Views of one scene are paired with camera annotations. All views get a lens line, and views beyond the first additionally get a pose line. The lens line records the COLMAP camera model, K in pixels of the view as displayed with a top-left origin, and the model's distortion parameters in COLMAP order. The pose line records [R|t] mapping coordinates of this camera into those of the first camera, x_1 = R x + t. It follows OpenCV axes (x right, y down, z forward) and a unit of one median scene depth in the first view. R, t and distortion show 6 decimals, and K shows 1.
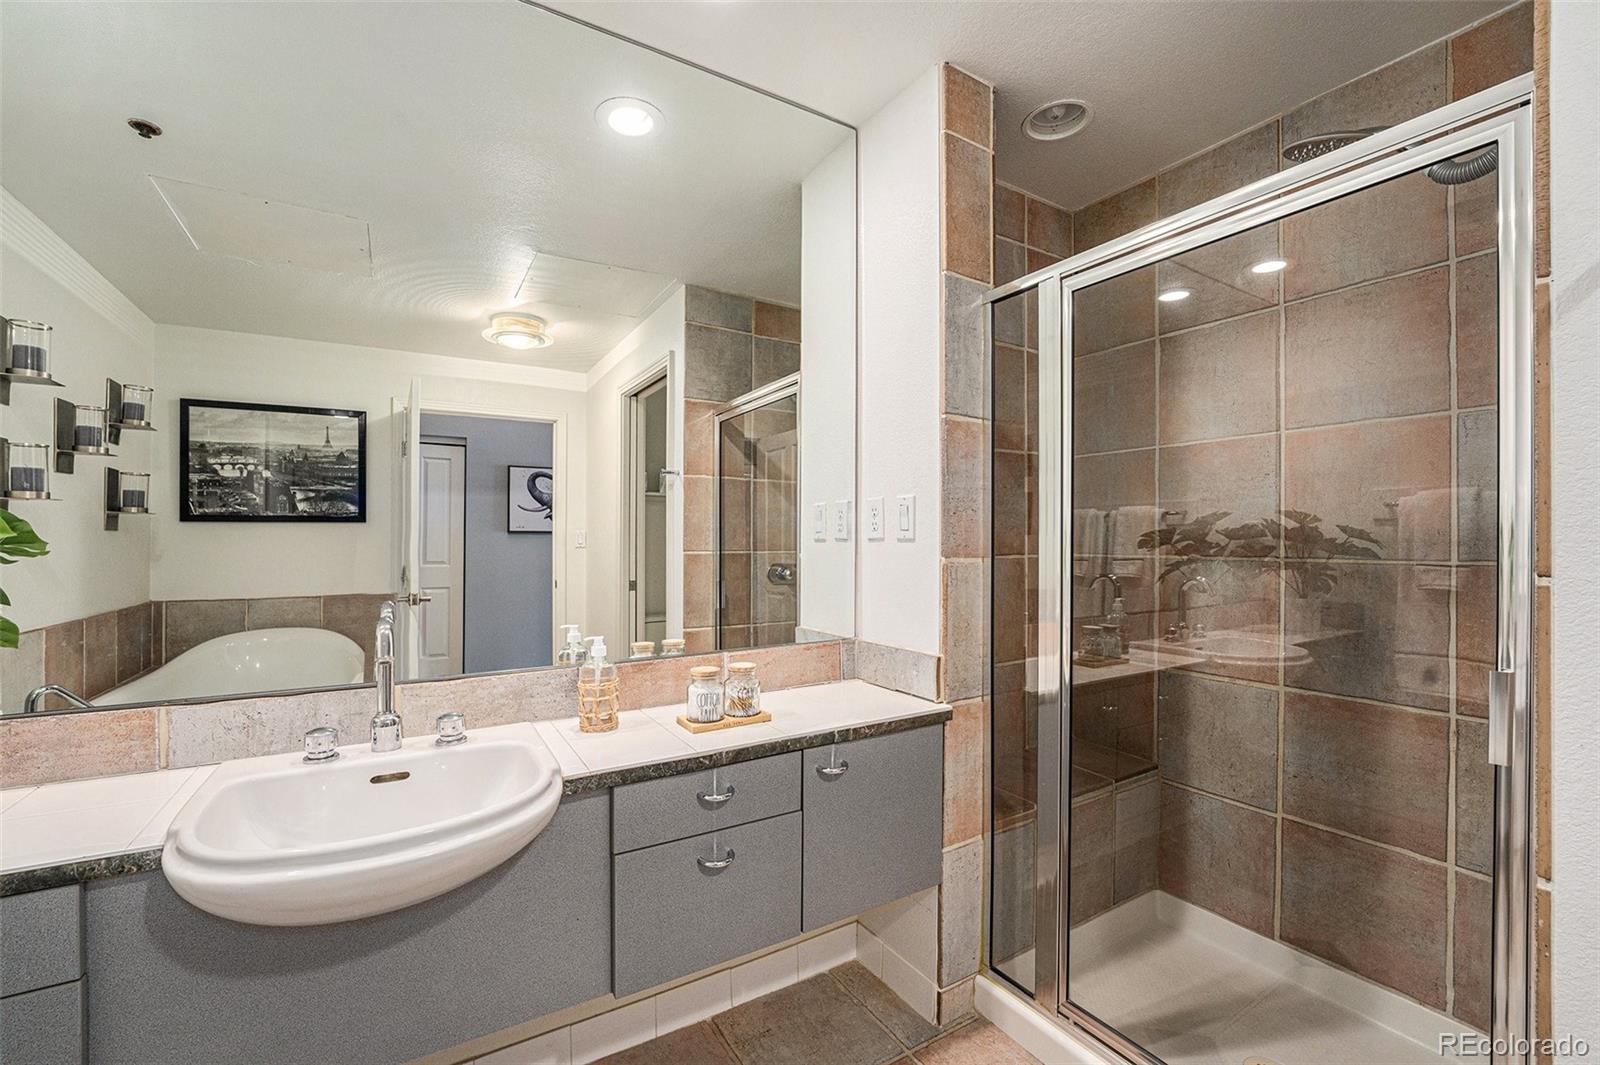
lens RADIAL K [[666.1, 0, 801.8], [0, 666.1, 542.6], [0, 0, 1]] dist [-0.017705, -0.000517]
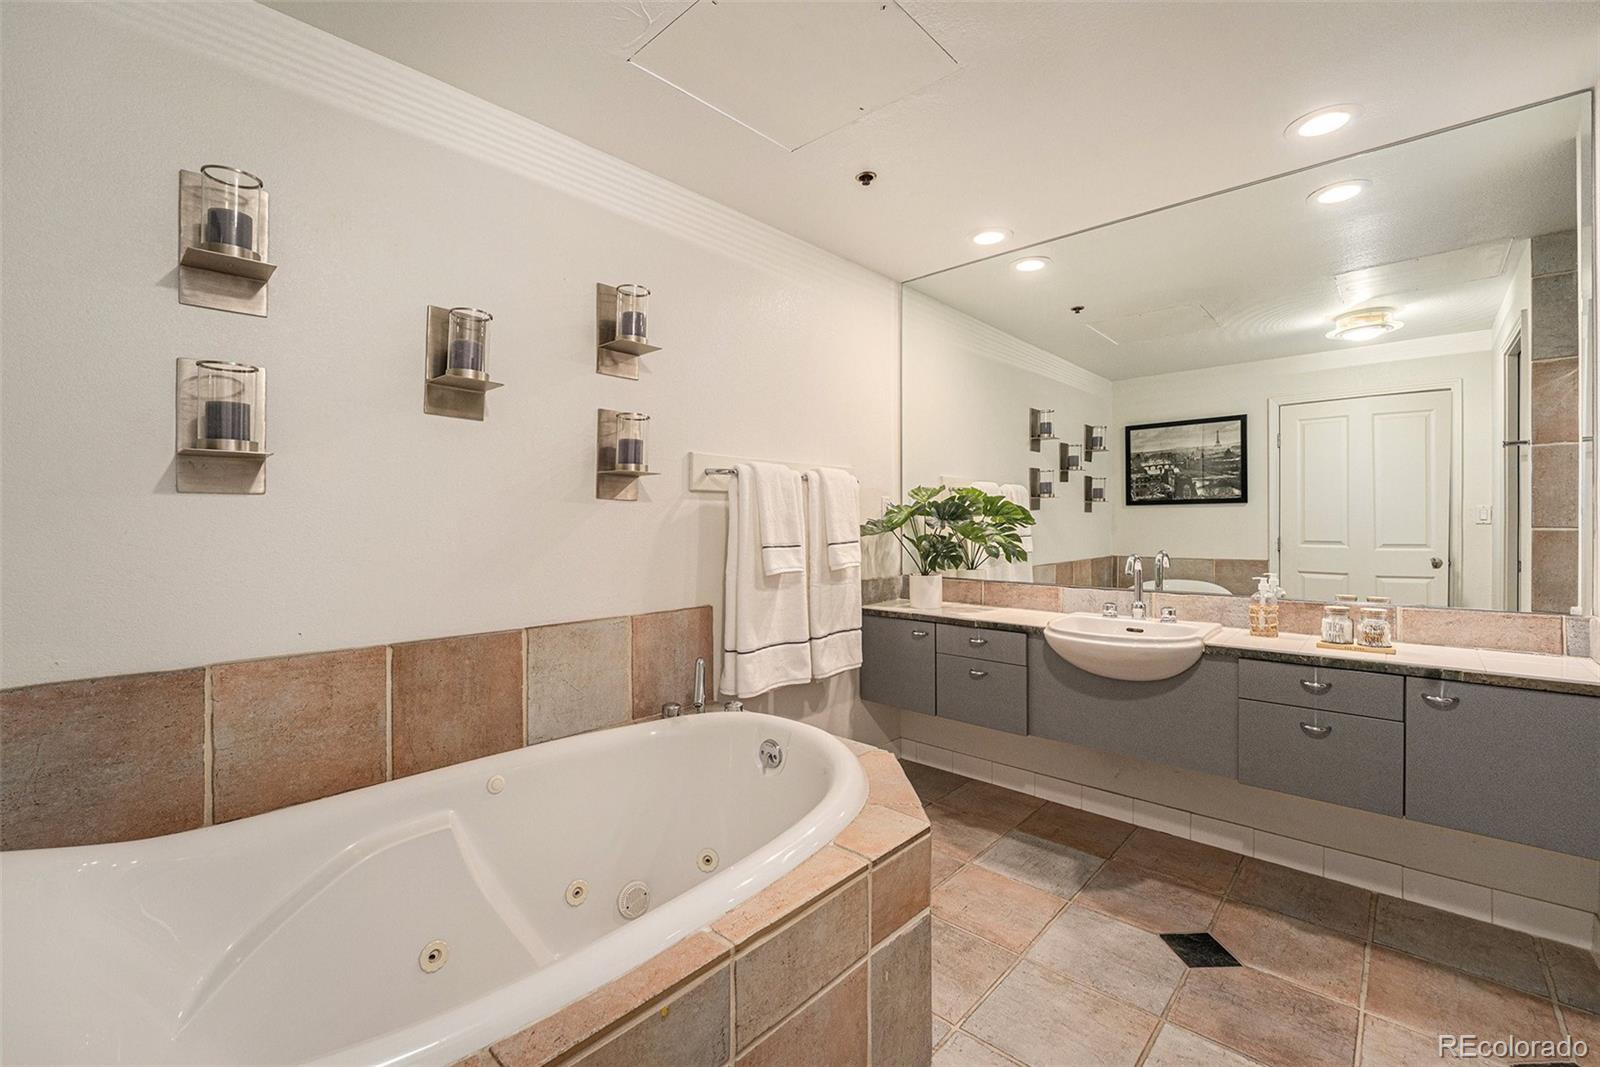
lens RADIAL K [[661.1, 0, 796.7], [0, 661.1, 524.7], [0, 0, 1]] dist [-0.026700, 0.003159]
pose [[0.280799, 0.006657, -0.959743, 0.327924], [0.002098, 0.999969, 0.007550, -0.000022], [0.959764, -0.004134, 0.280777, -0.188936]]
